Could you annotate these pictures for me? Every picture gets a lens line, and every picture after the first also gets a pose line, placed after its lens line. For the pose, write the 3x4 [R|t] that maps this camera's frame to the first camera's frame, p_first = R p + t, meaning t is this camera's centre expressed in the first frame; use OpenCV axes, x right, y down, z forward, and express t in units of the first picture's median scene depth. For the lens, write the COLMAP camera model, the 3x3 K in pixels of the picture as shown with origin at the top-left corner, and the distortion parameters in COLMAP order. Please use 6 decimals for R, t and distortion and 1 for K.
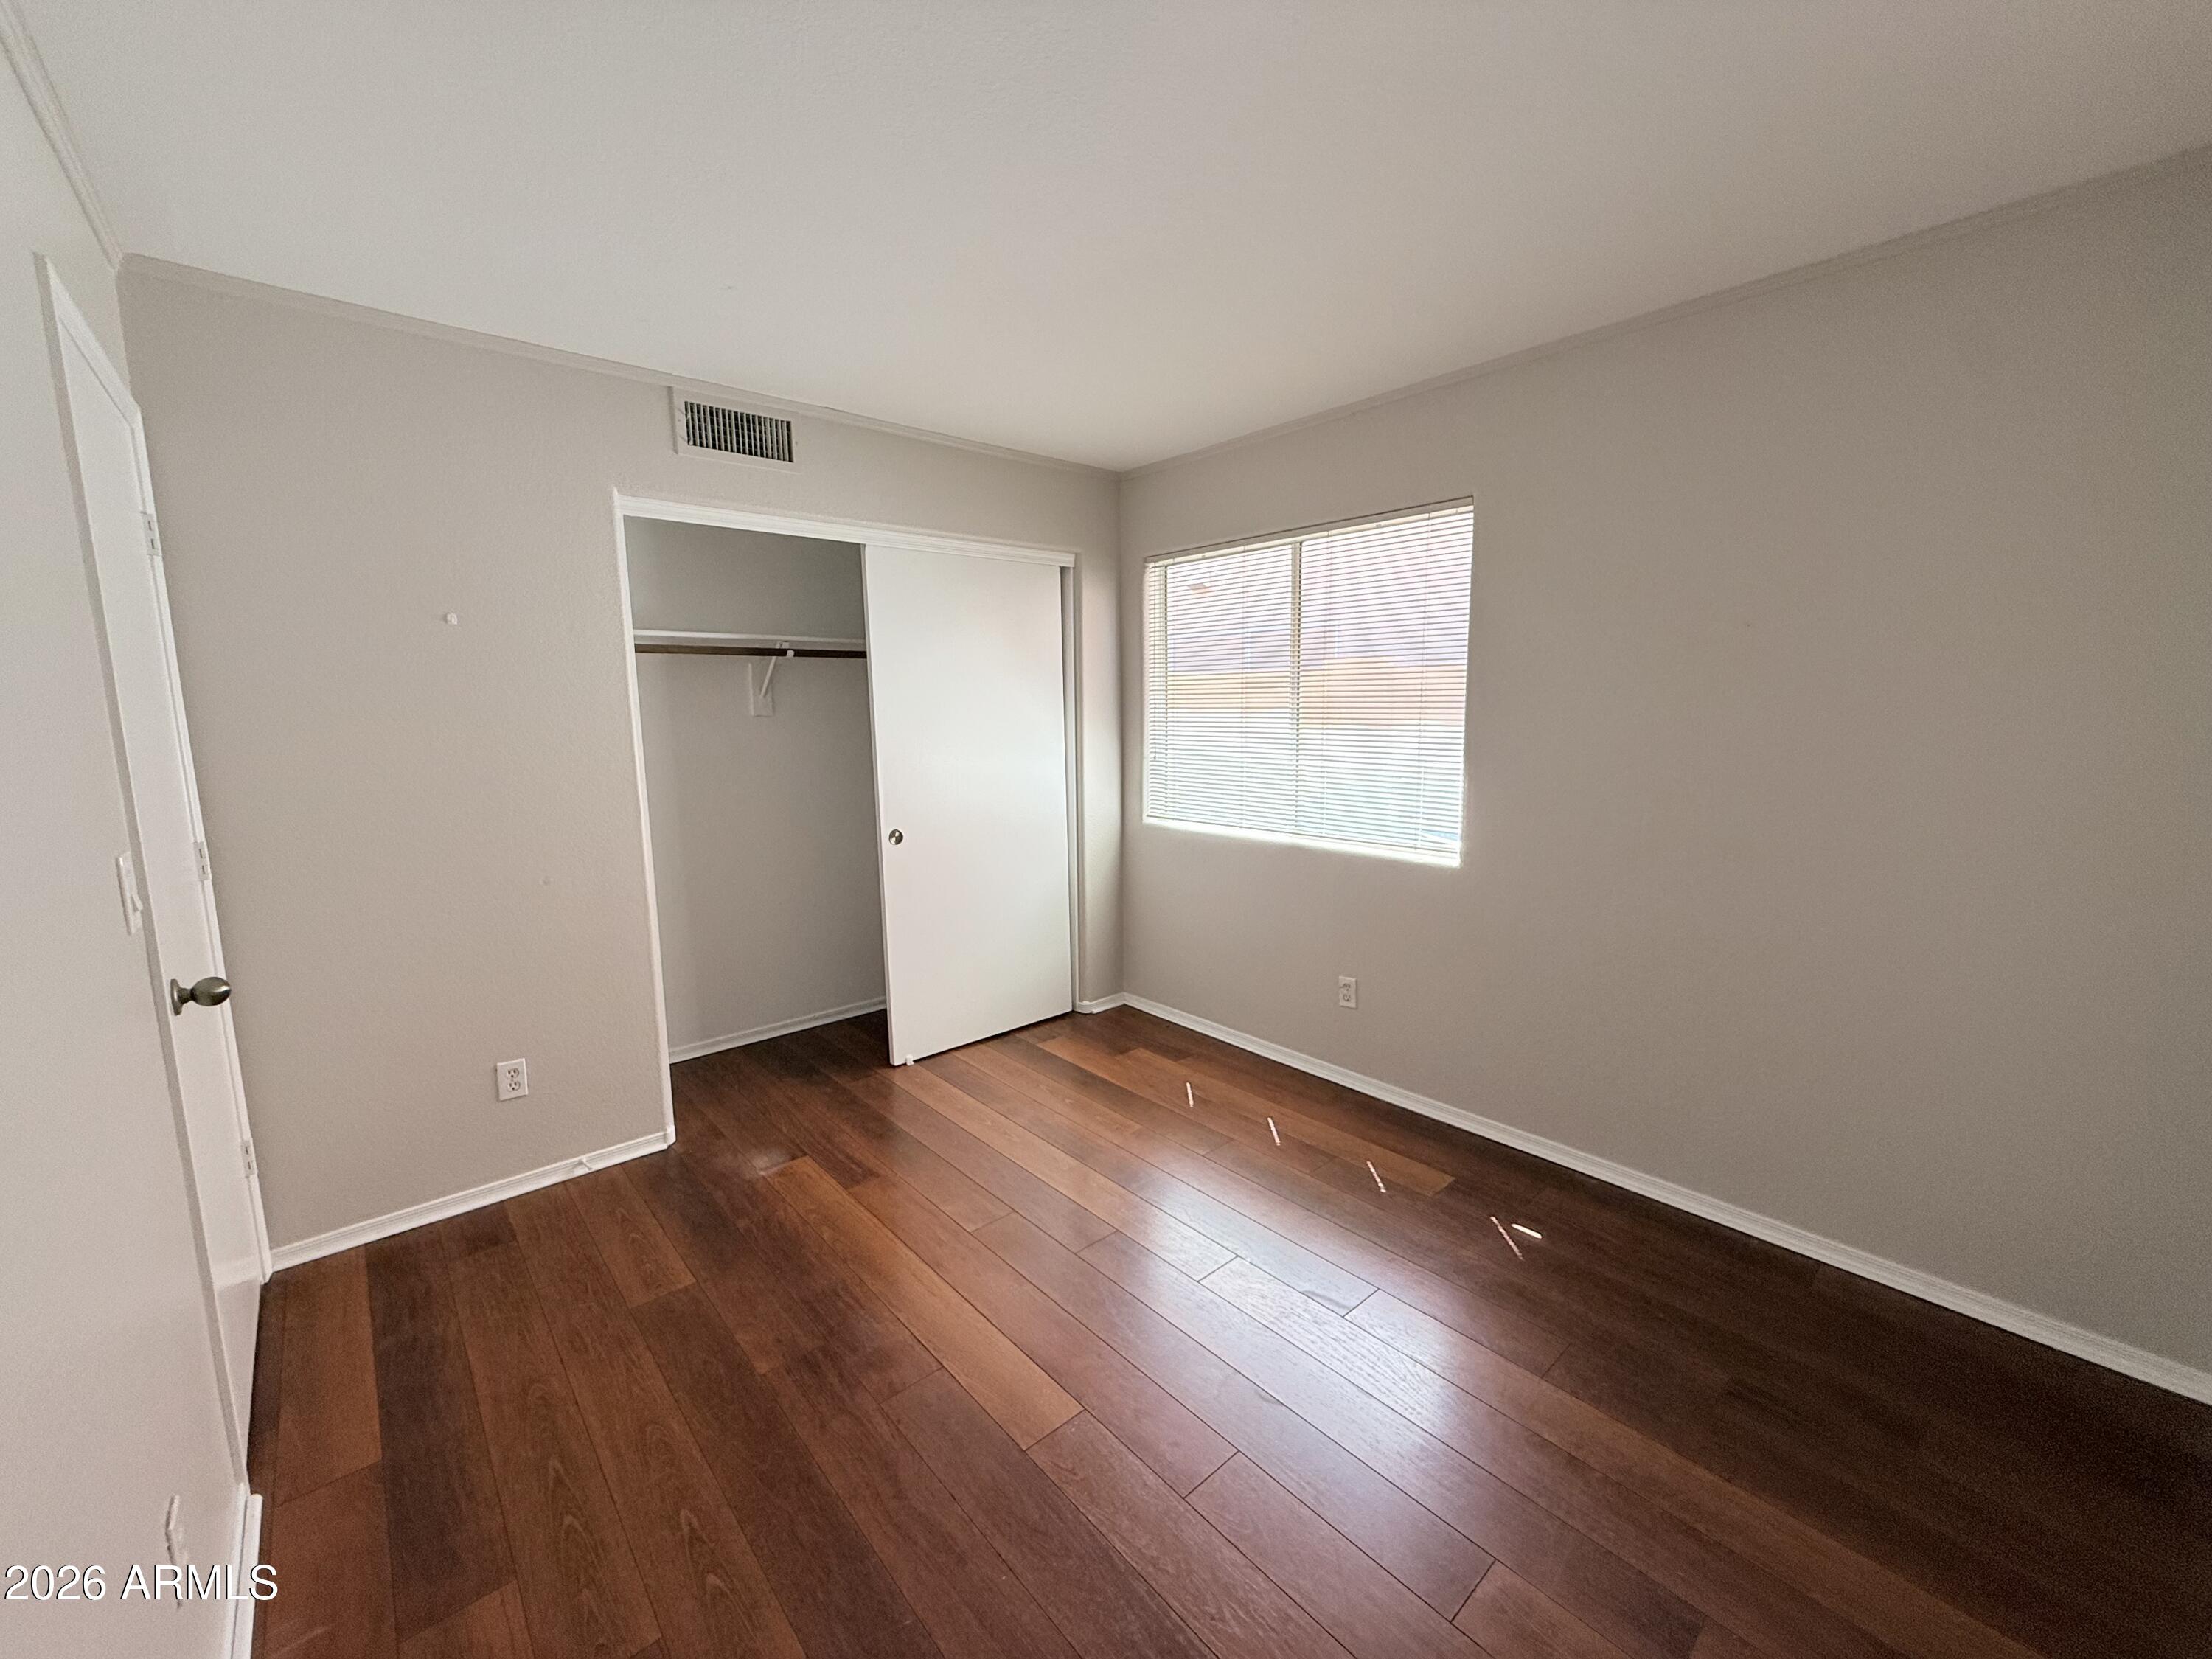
lens RADIAL K [[882.9, 0, 1100.0], [0, 882.9, 826.4], [0, 0, 1]] dist [-0.000584, 0.000281]
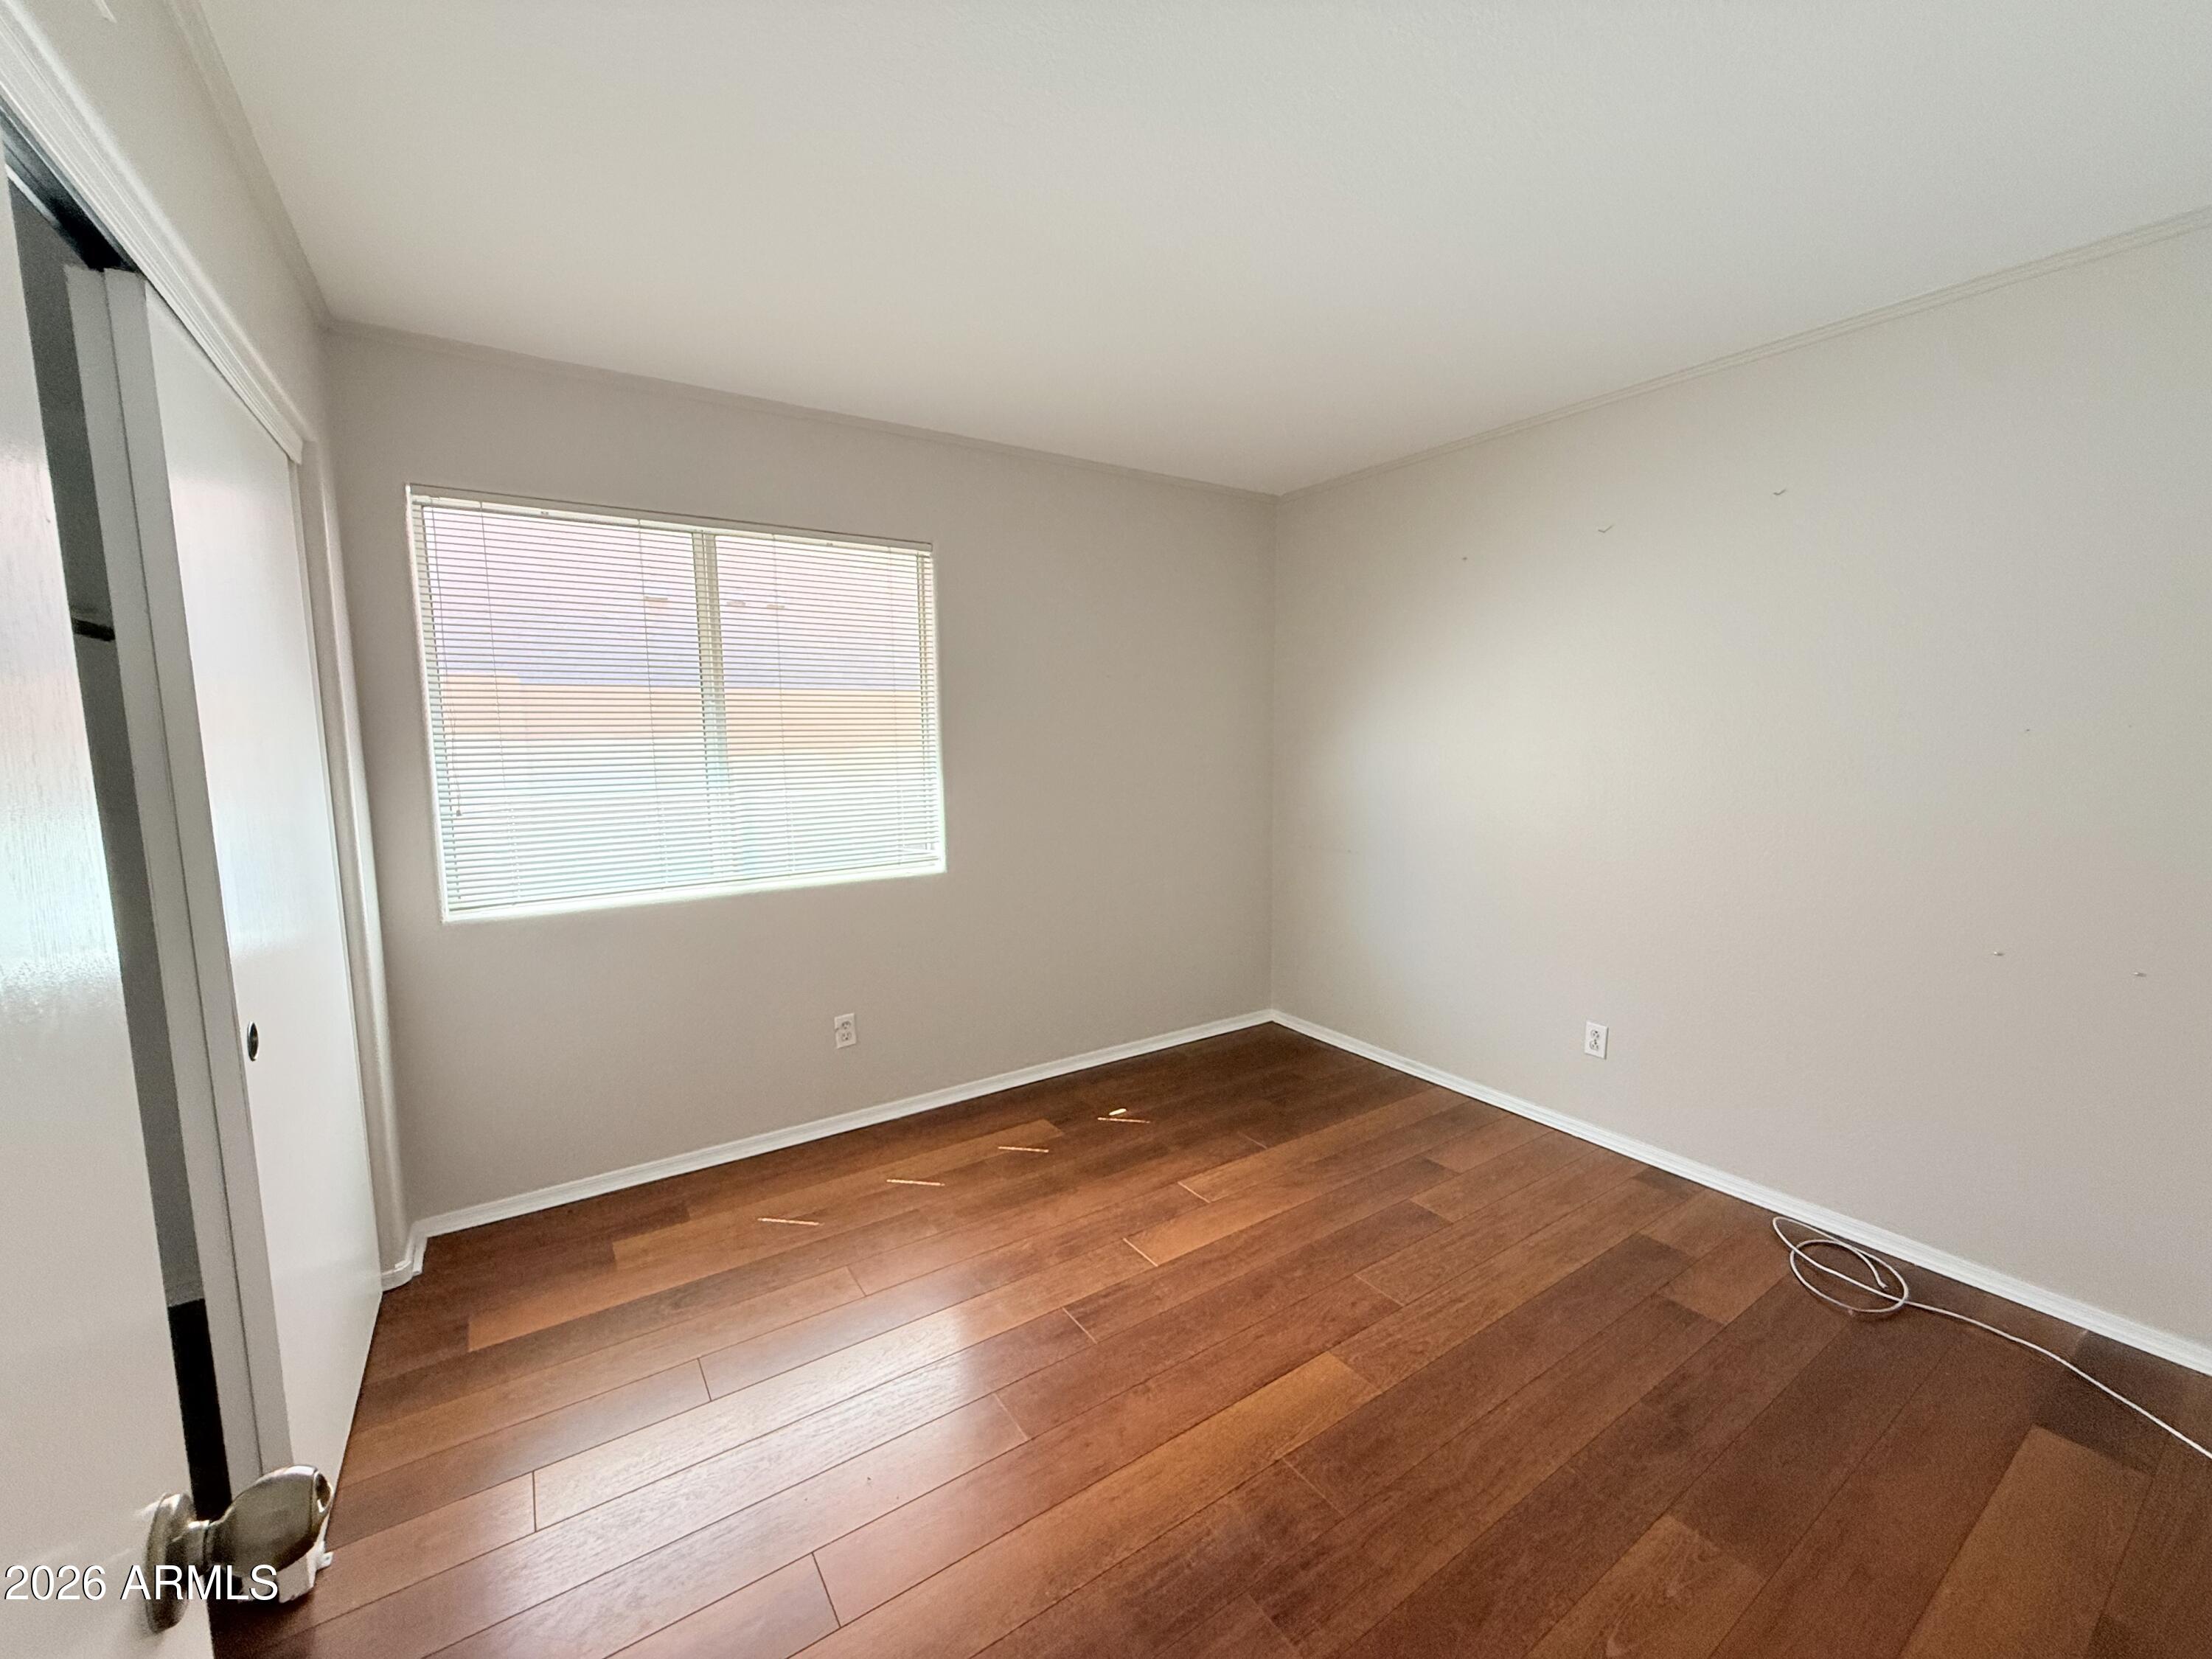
lens RADIAL K [[882.9, 0, 1100.0], [0, 882.9, 826.4], [0, 0, 1]] dist [-0.000584, 0.000281]
pose [[0.135045, -0.100033, 0.985777, -0.594313], [0.147587, 0.985823, 0.079819, -0.062965], [-0.979786, 0.134709, 0.147894, 0.568732]]
